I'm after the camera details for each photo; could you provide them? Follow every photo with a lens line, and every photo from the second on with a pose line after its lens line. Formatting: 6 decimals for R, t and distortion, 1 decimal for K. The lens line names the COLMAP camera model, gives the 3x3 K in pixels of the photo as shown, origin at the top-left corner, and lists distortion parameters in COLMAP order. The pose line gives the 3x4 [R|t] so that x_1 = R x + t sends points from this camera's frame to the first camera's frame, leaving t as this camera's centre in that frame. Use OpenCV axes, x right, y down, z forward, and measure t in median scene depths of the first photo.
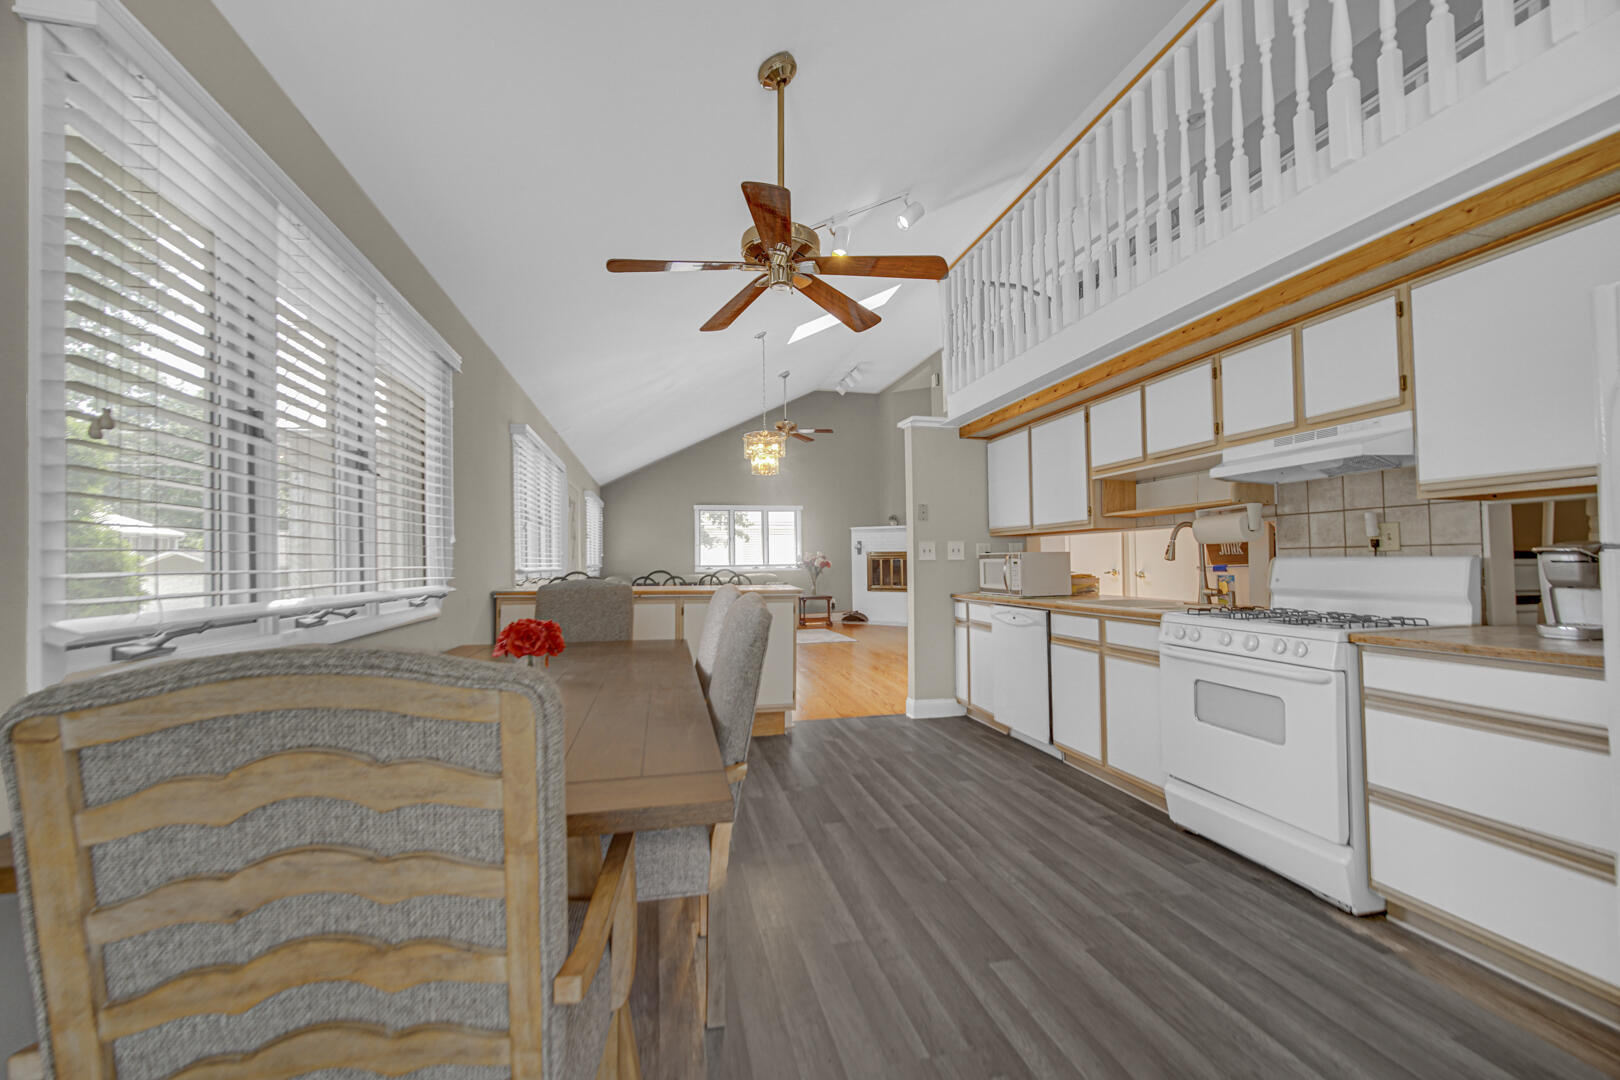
lens RADIAL K [[643.9, 0, 809.9], [0, 643.9, 532.2], [0, 0, 1]] dist [-0.001574, -0.000095]
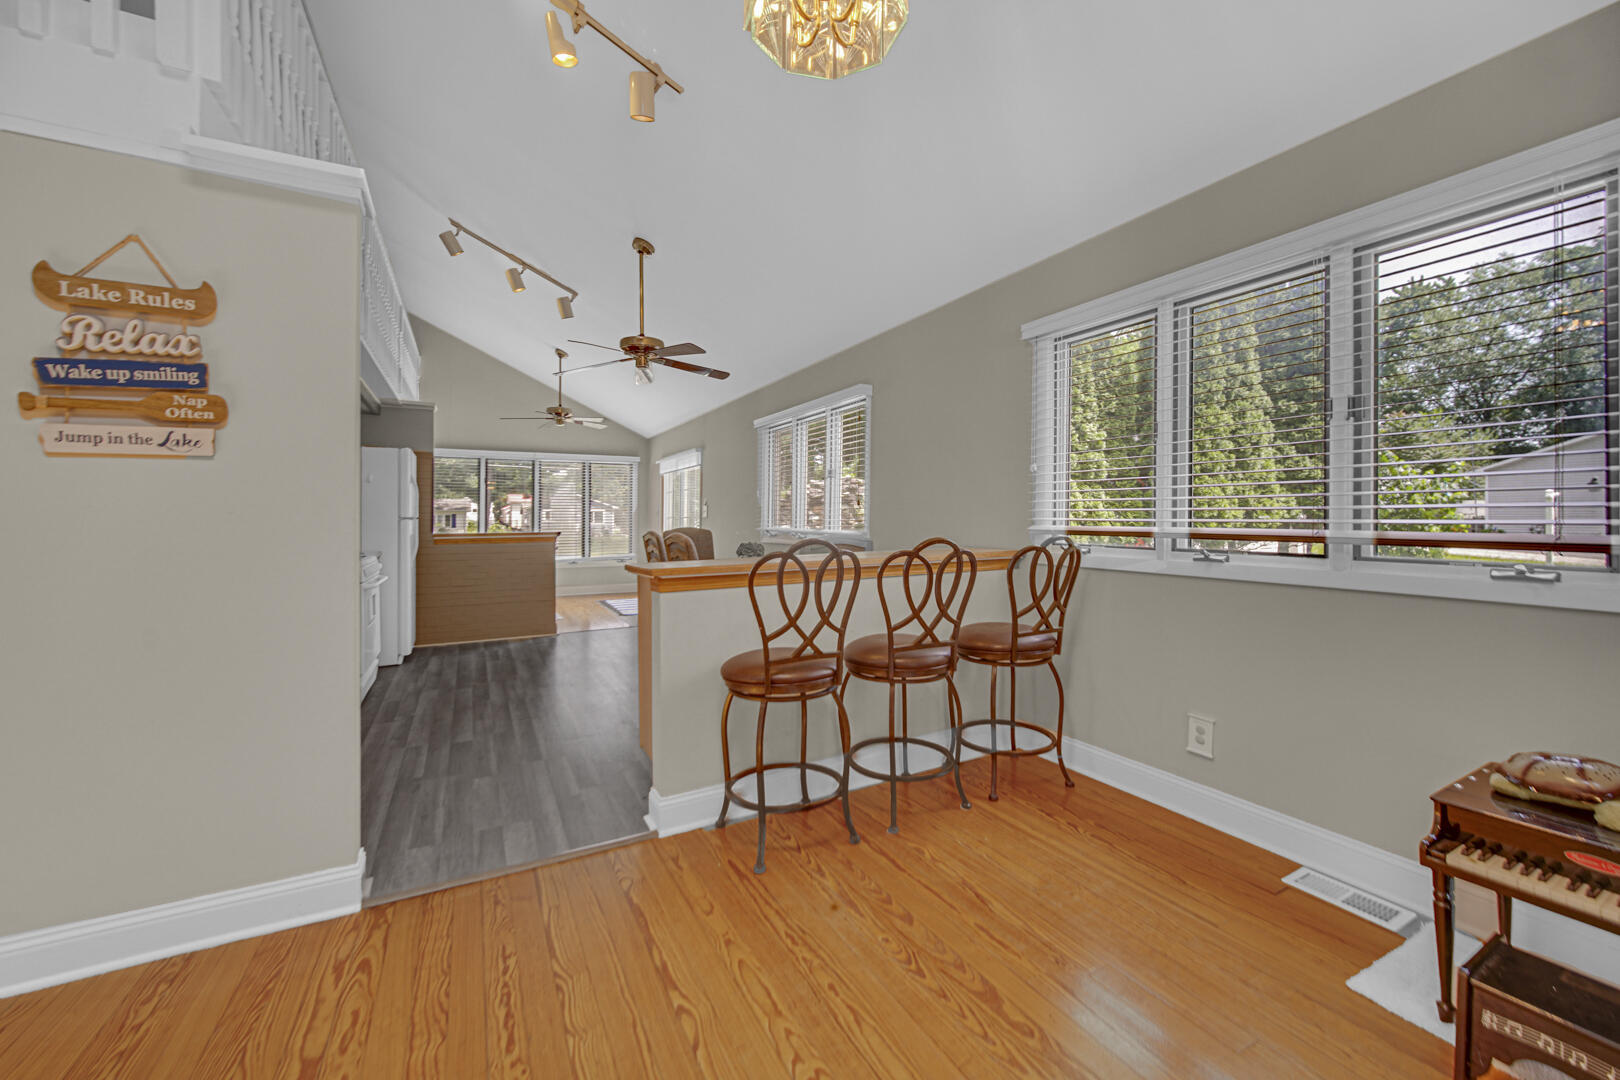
lens RADIAL K [[649.6, 0, 815.1], [0, 649.6, 510.8], [0, 0, 1]] dist [-0.002055, -0.000008]
pose [[-0.967821, 0.012509, -0.251327, -0.042987], [0.024994, 0.998603, -0.046545, 0.096201], [0.250393, -0.051329, -0.966783, 2.336935]]
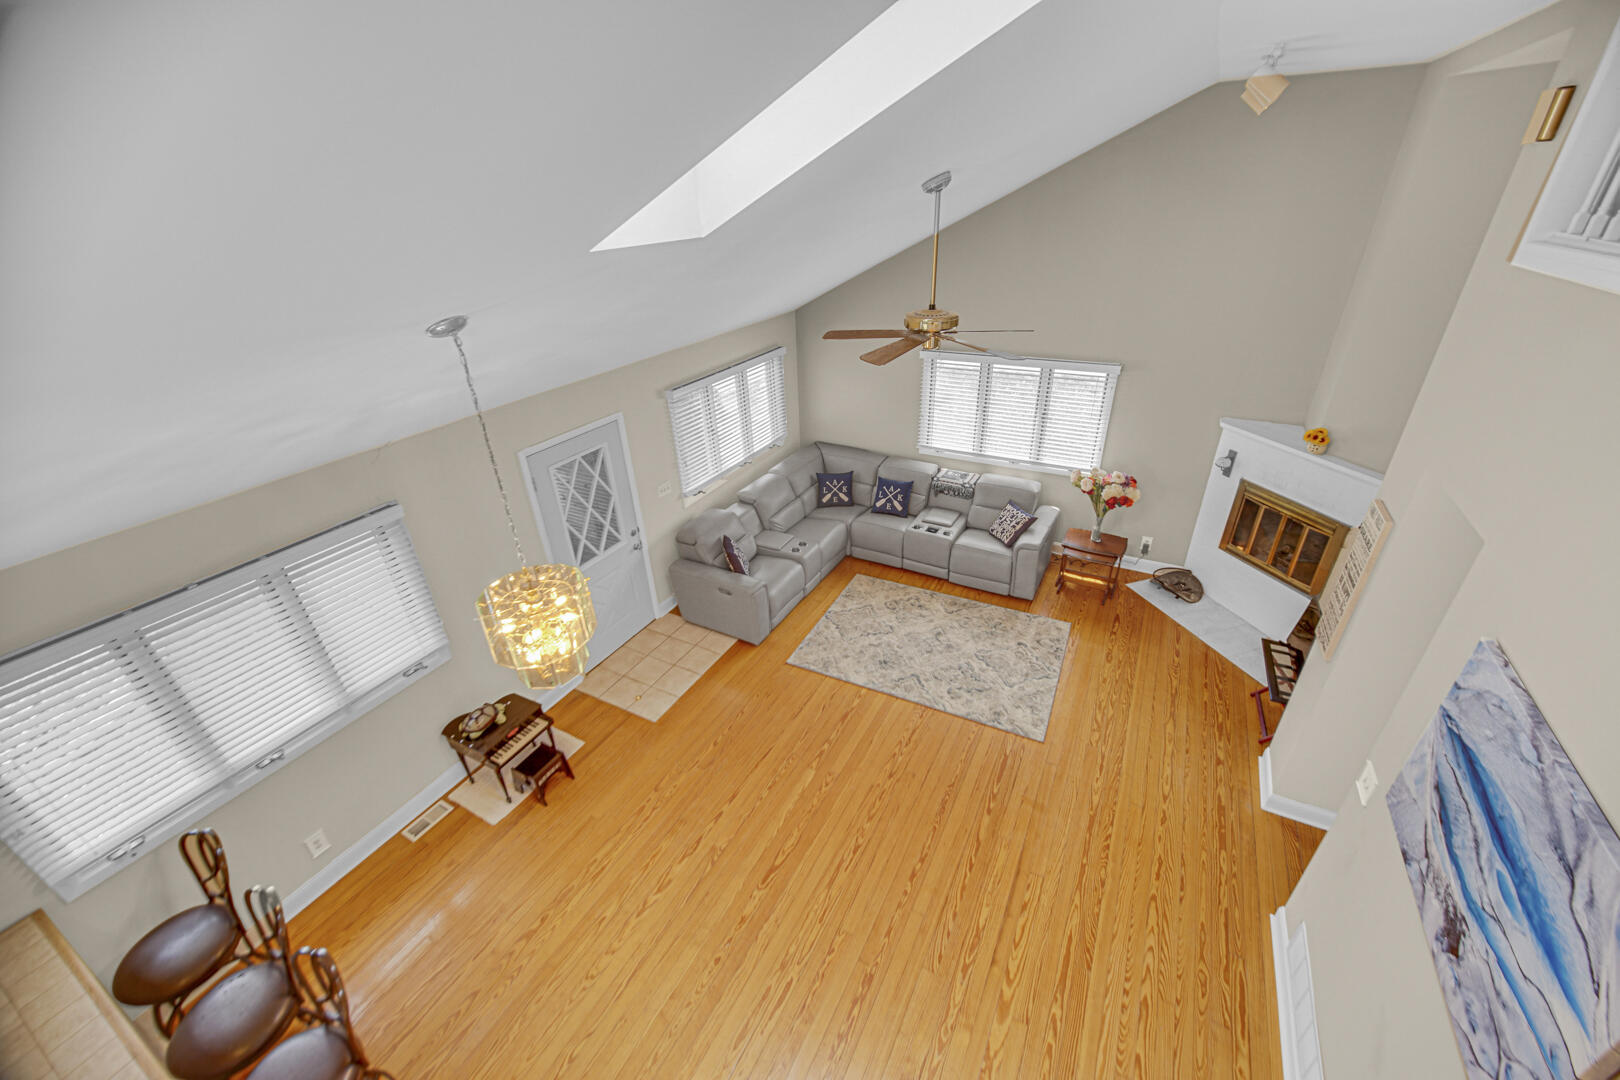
lens RADIAL K [[638.6, 0, 812.5], [0, 638.6, 532.7], [0, 0, 1]] dist [-0.002937, 0.000222]
pose [[0.744673, 0.304165, -0.594093, 0.557605], [0.053383, 0.860125, 0.507282, -0.746258], [0.665291, -0.409473, 0.624275, 1.776964]]
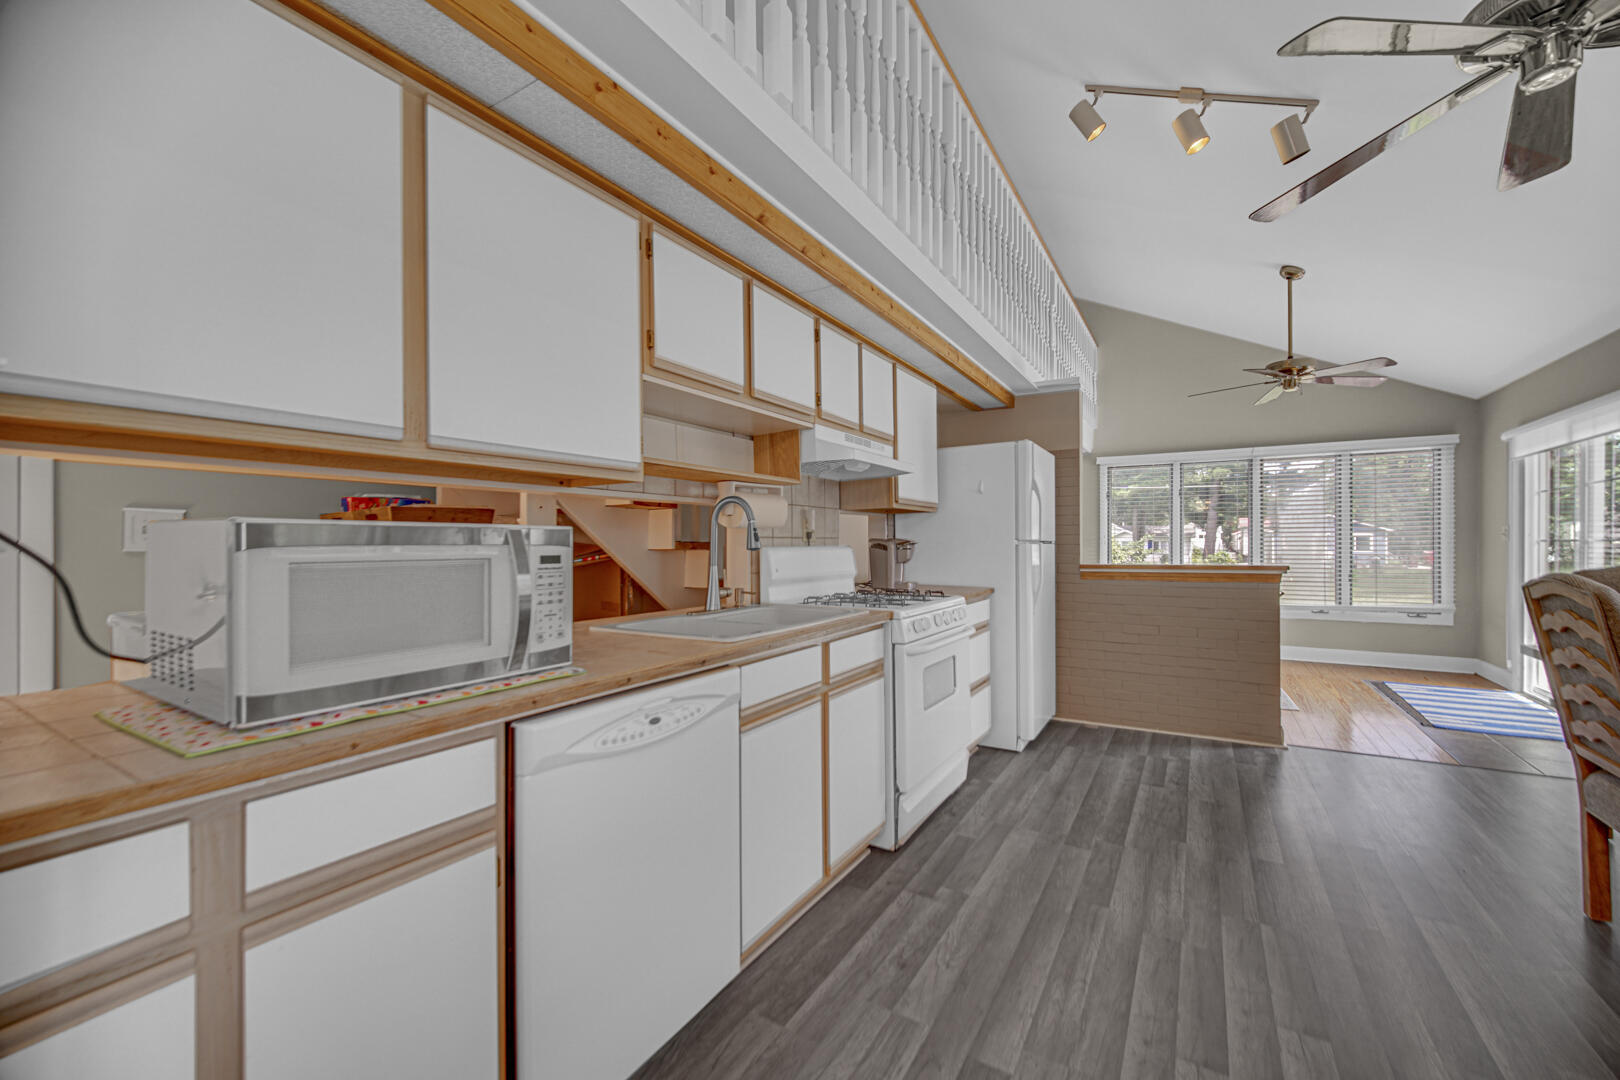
lens RADIAL K [[641.2, 0, 814.0], [0, 641.2, 541.3], [0, 0, 1]] dist [-0.003830, -0.000104]
pose [[-0.713246, 0.019138, 0.700652, 0.026893], [-0.017217, 0.998847, -0.044809, 0.067757], [-0.700702, -0.044023, -0.712094, 1.531541]]
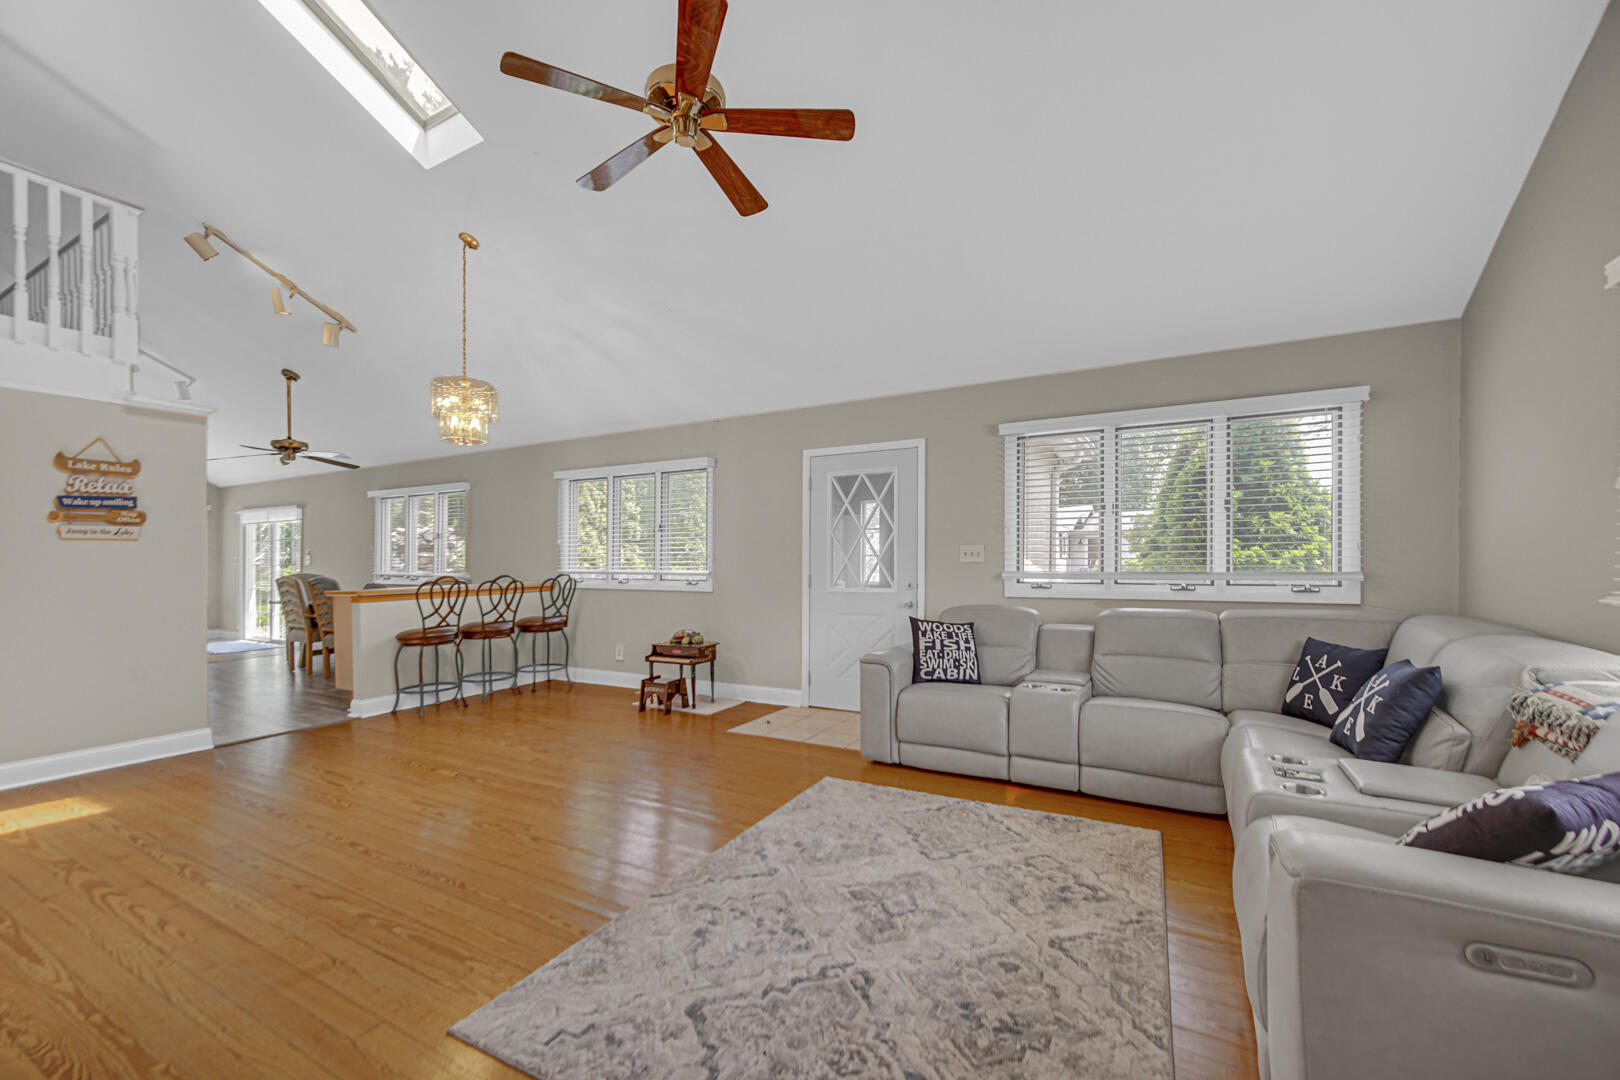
lens RADIAL K [[655.7, 0, 805.6], [0, 655.7, 561.6], [0, 0, 1]] dist [-0.002459, -0.000403]
pose [[-0.676000, 0.014016, -0.736768, 0.402023], [0.042099, 0.998921, -0.019625, 0.130814], [0.735698, -0.044284, -0.675860, 3.477322]]
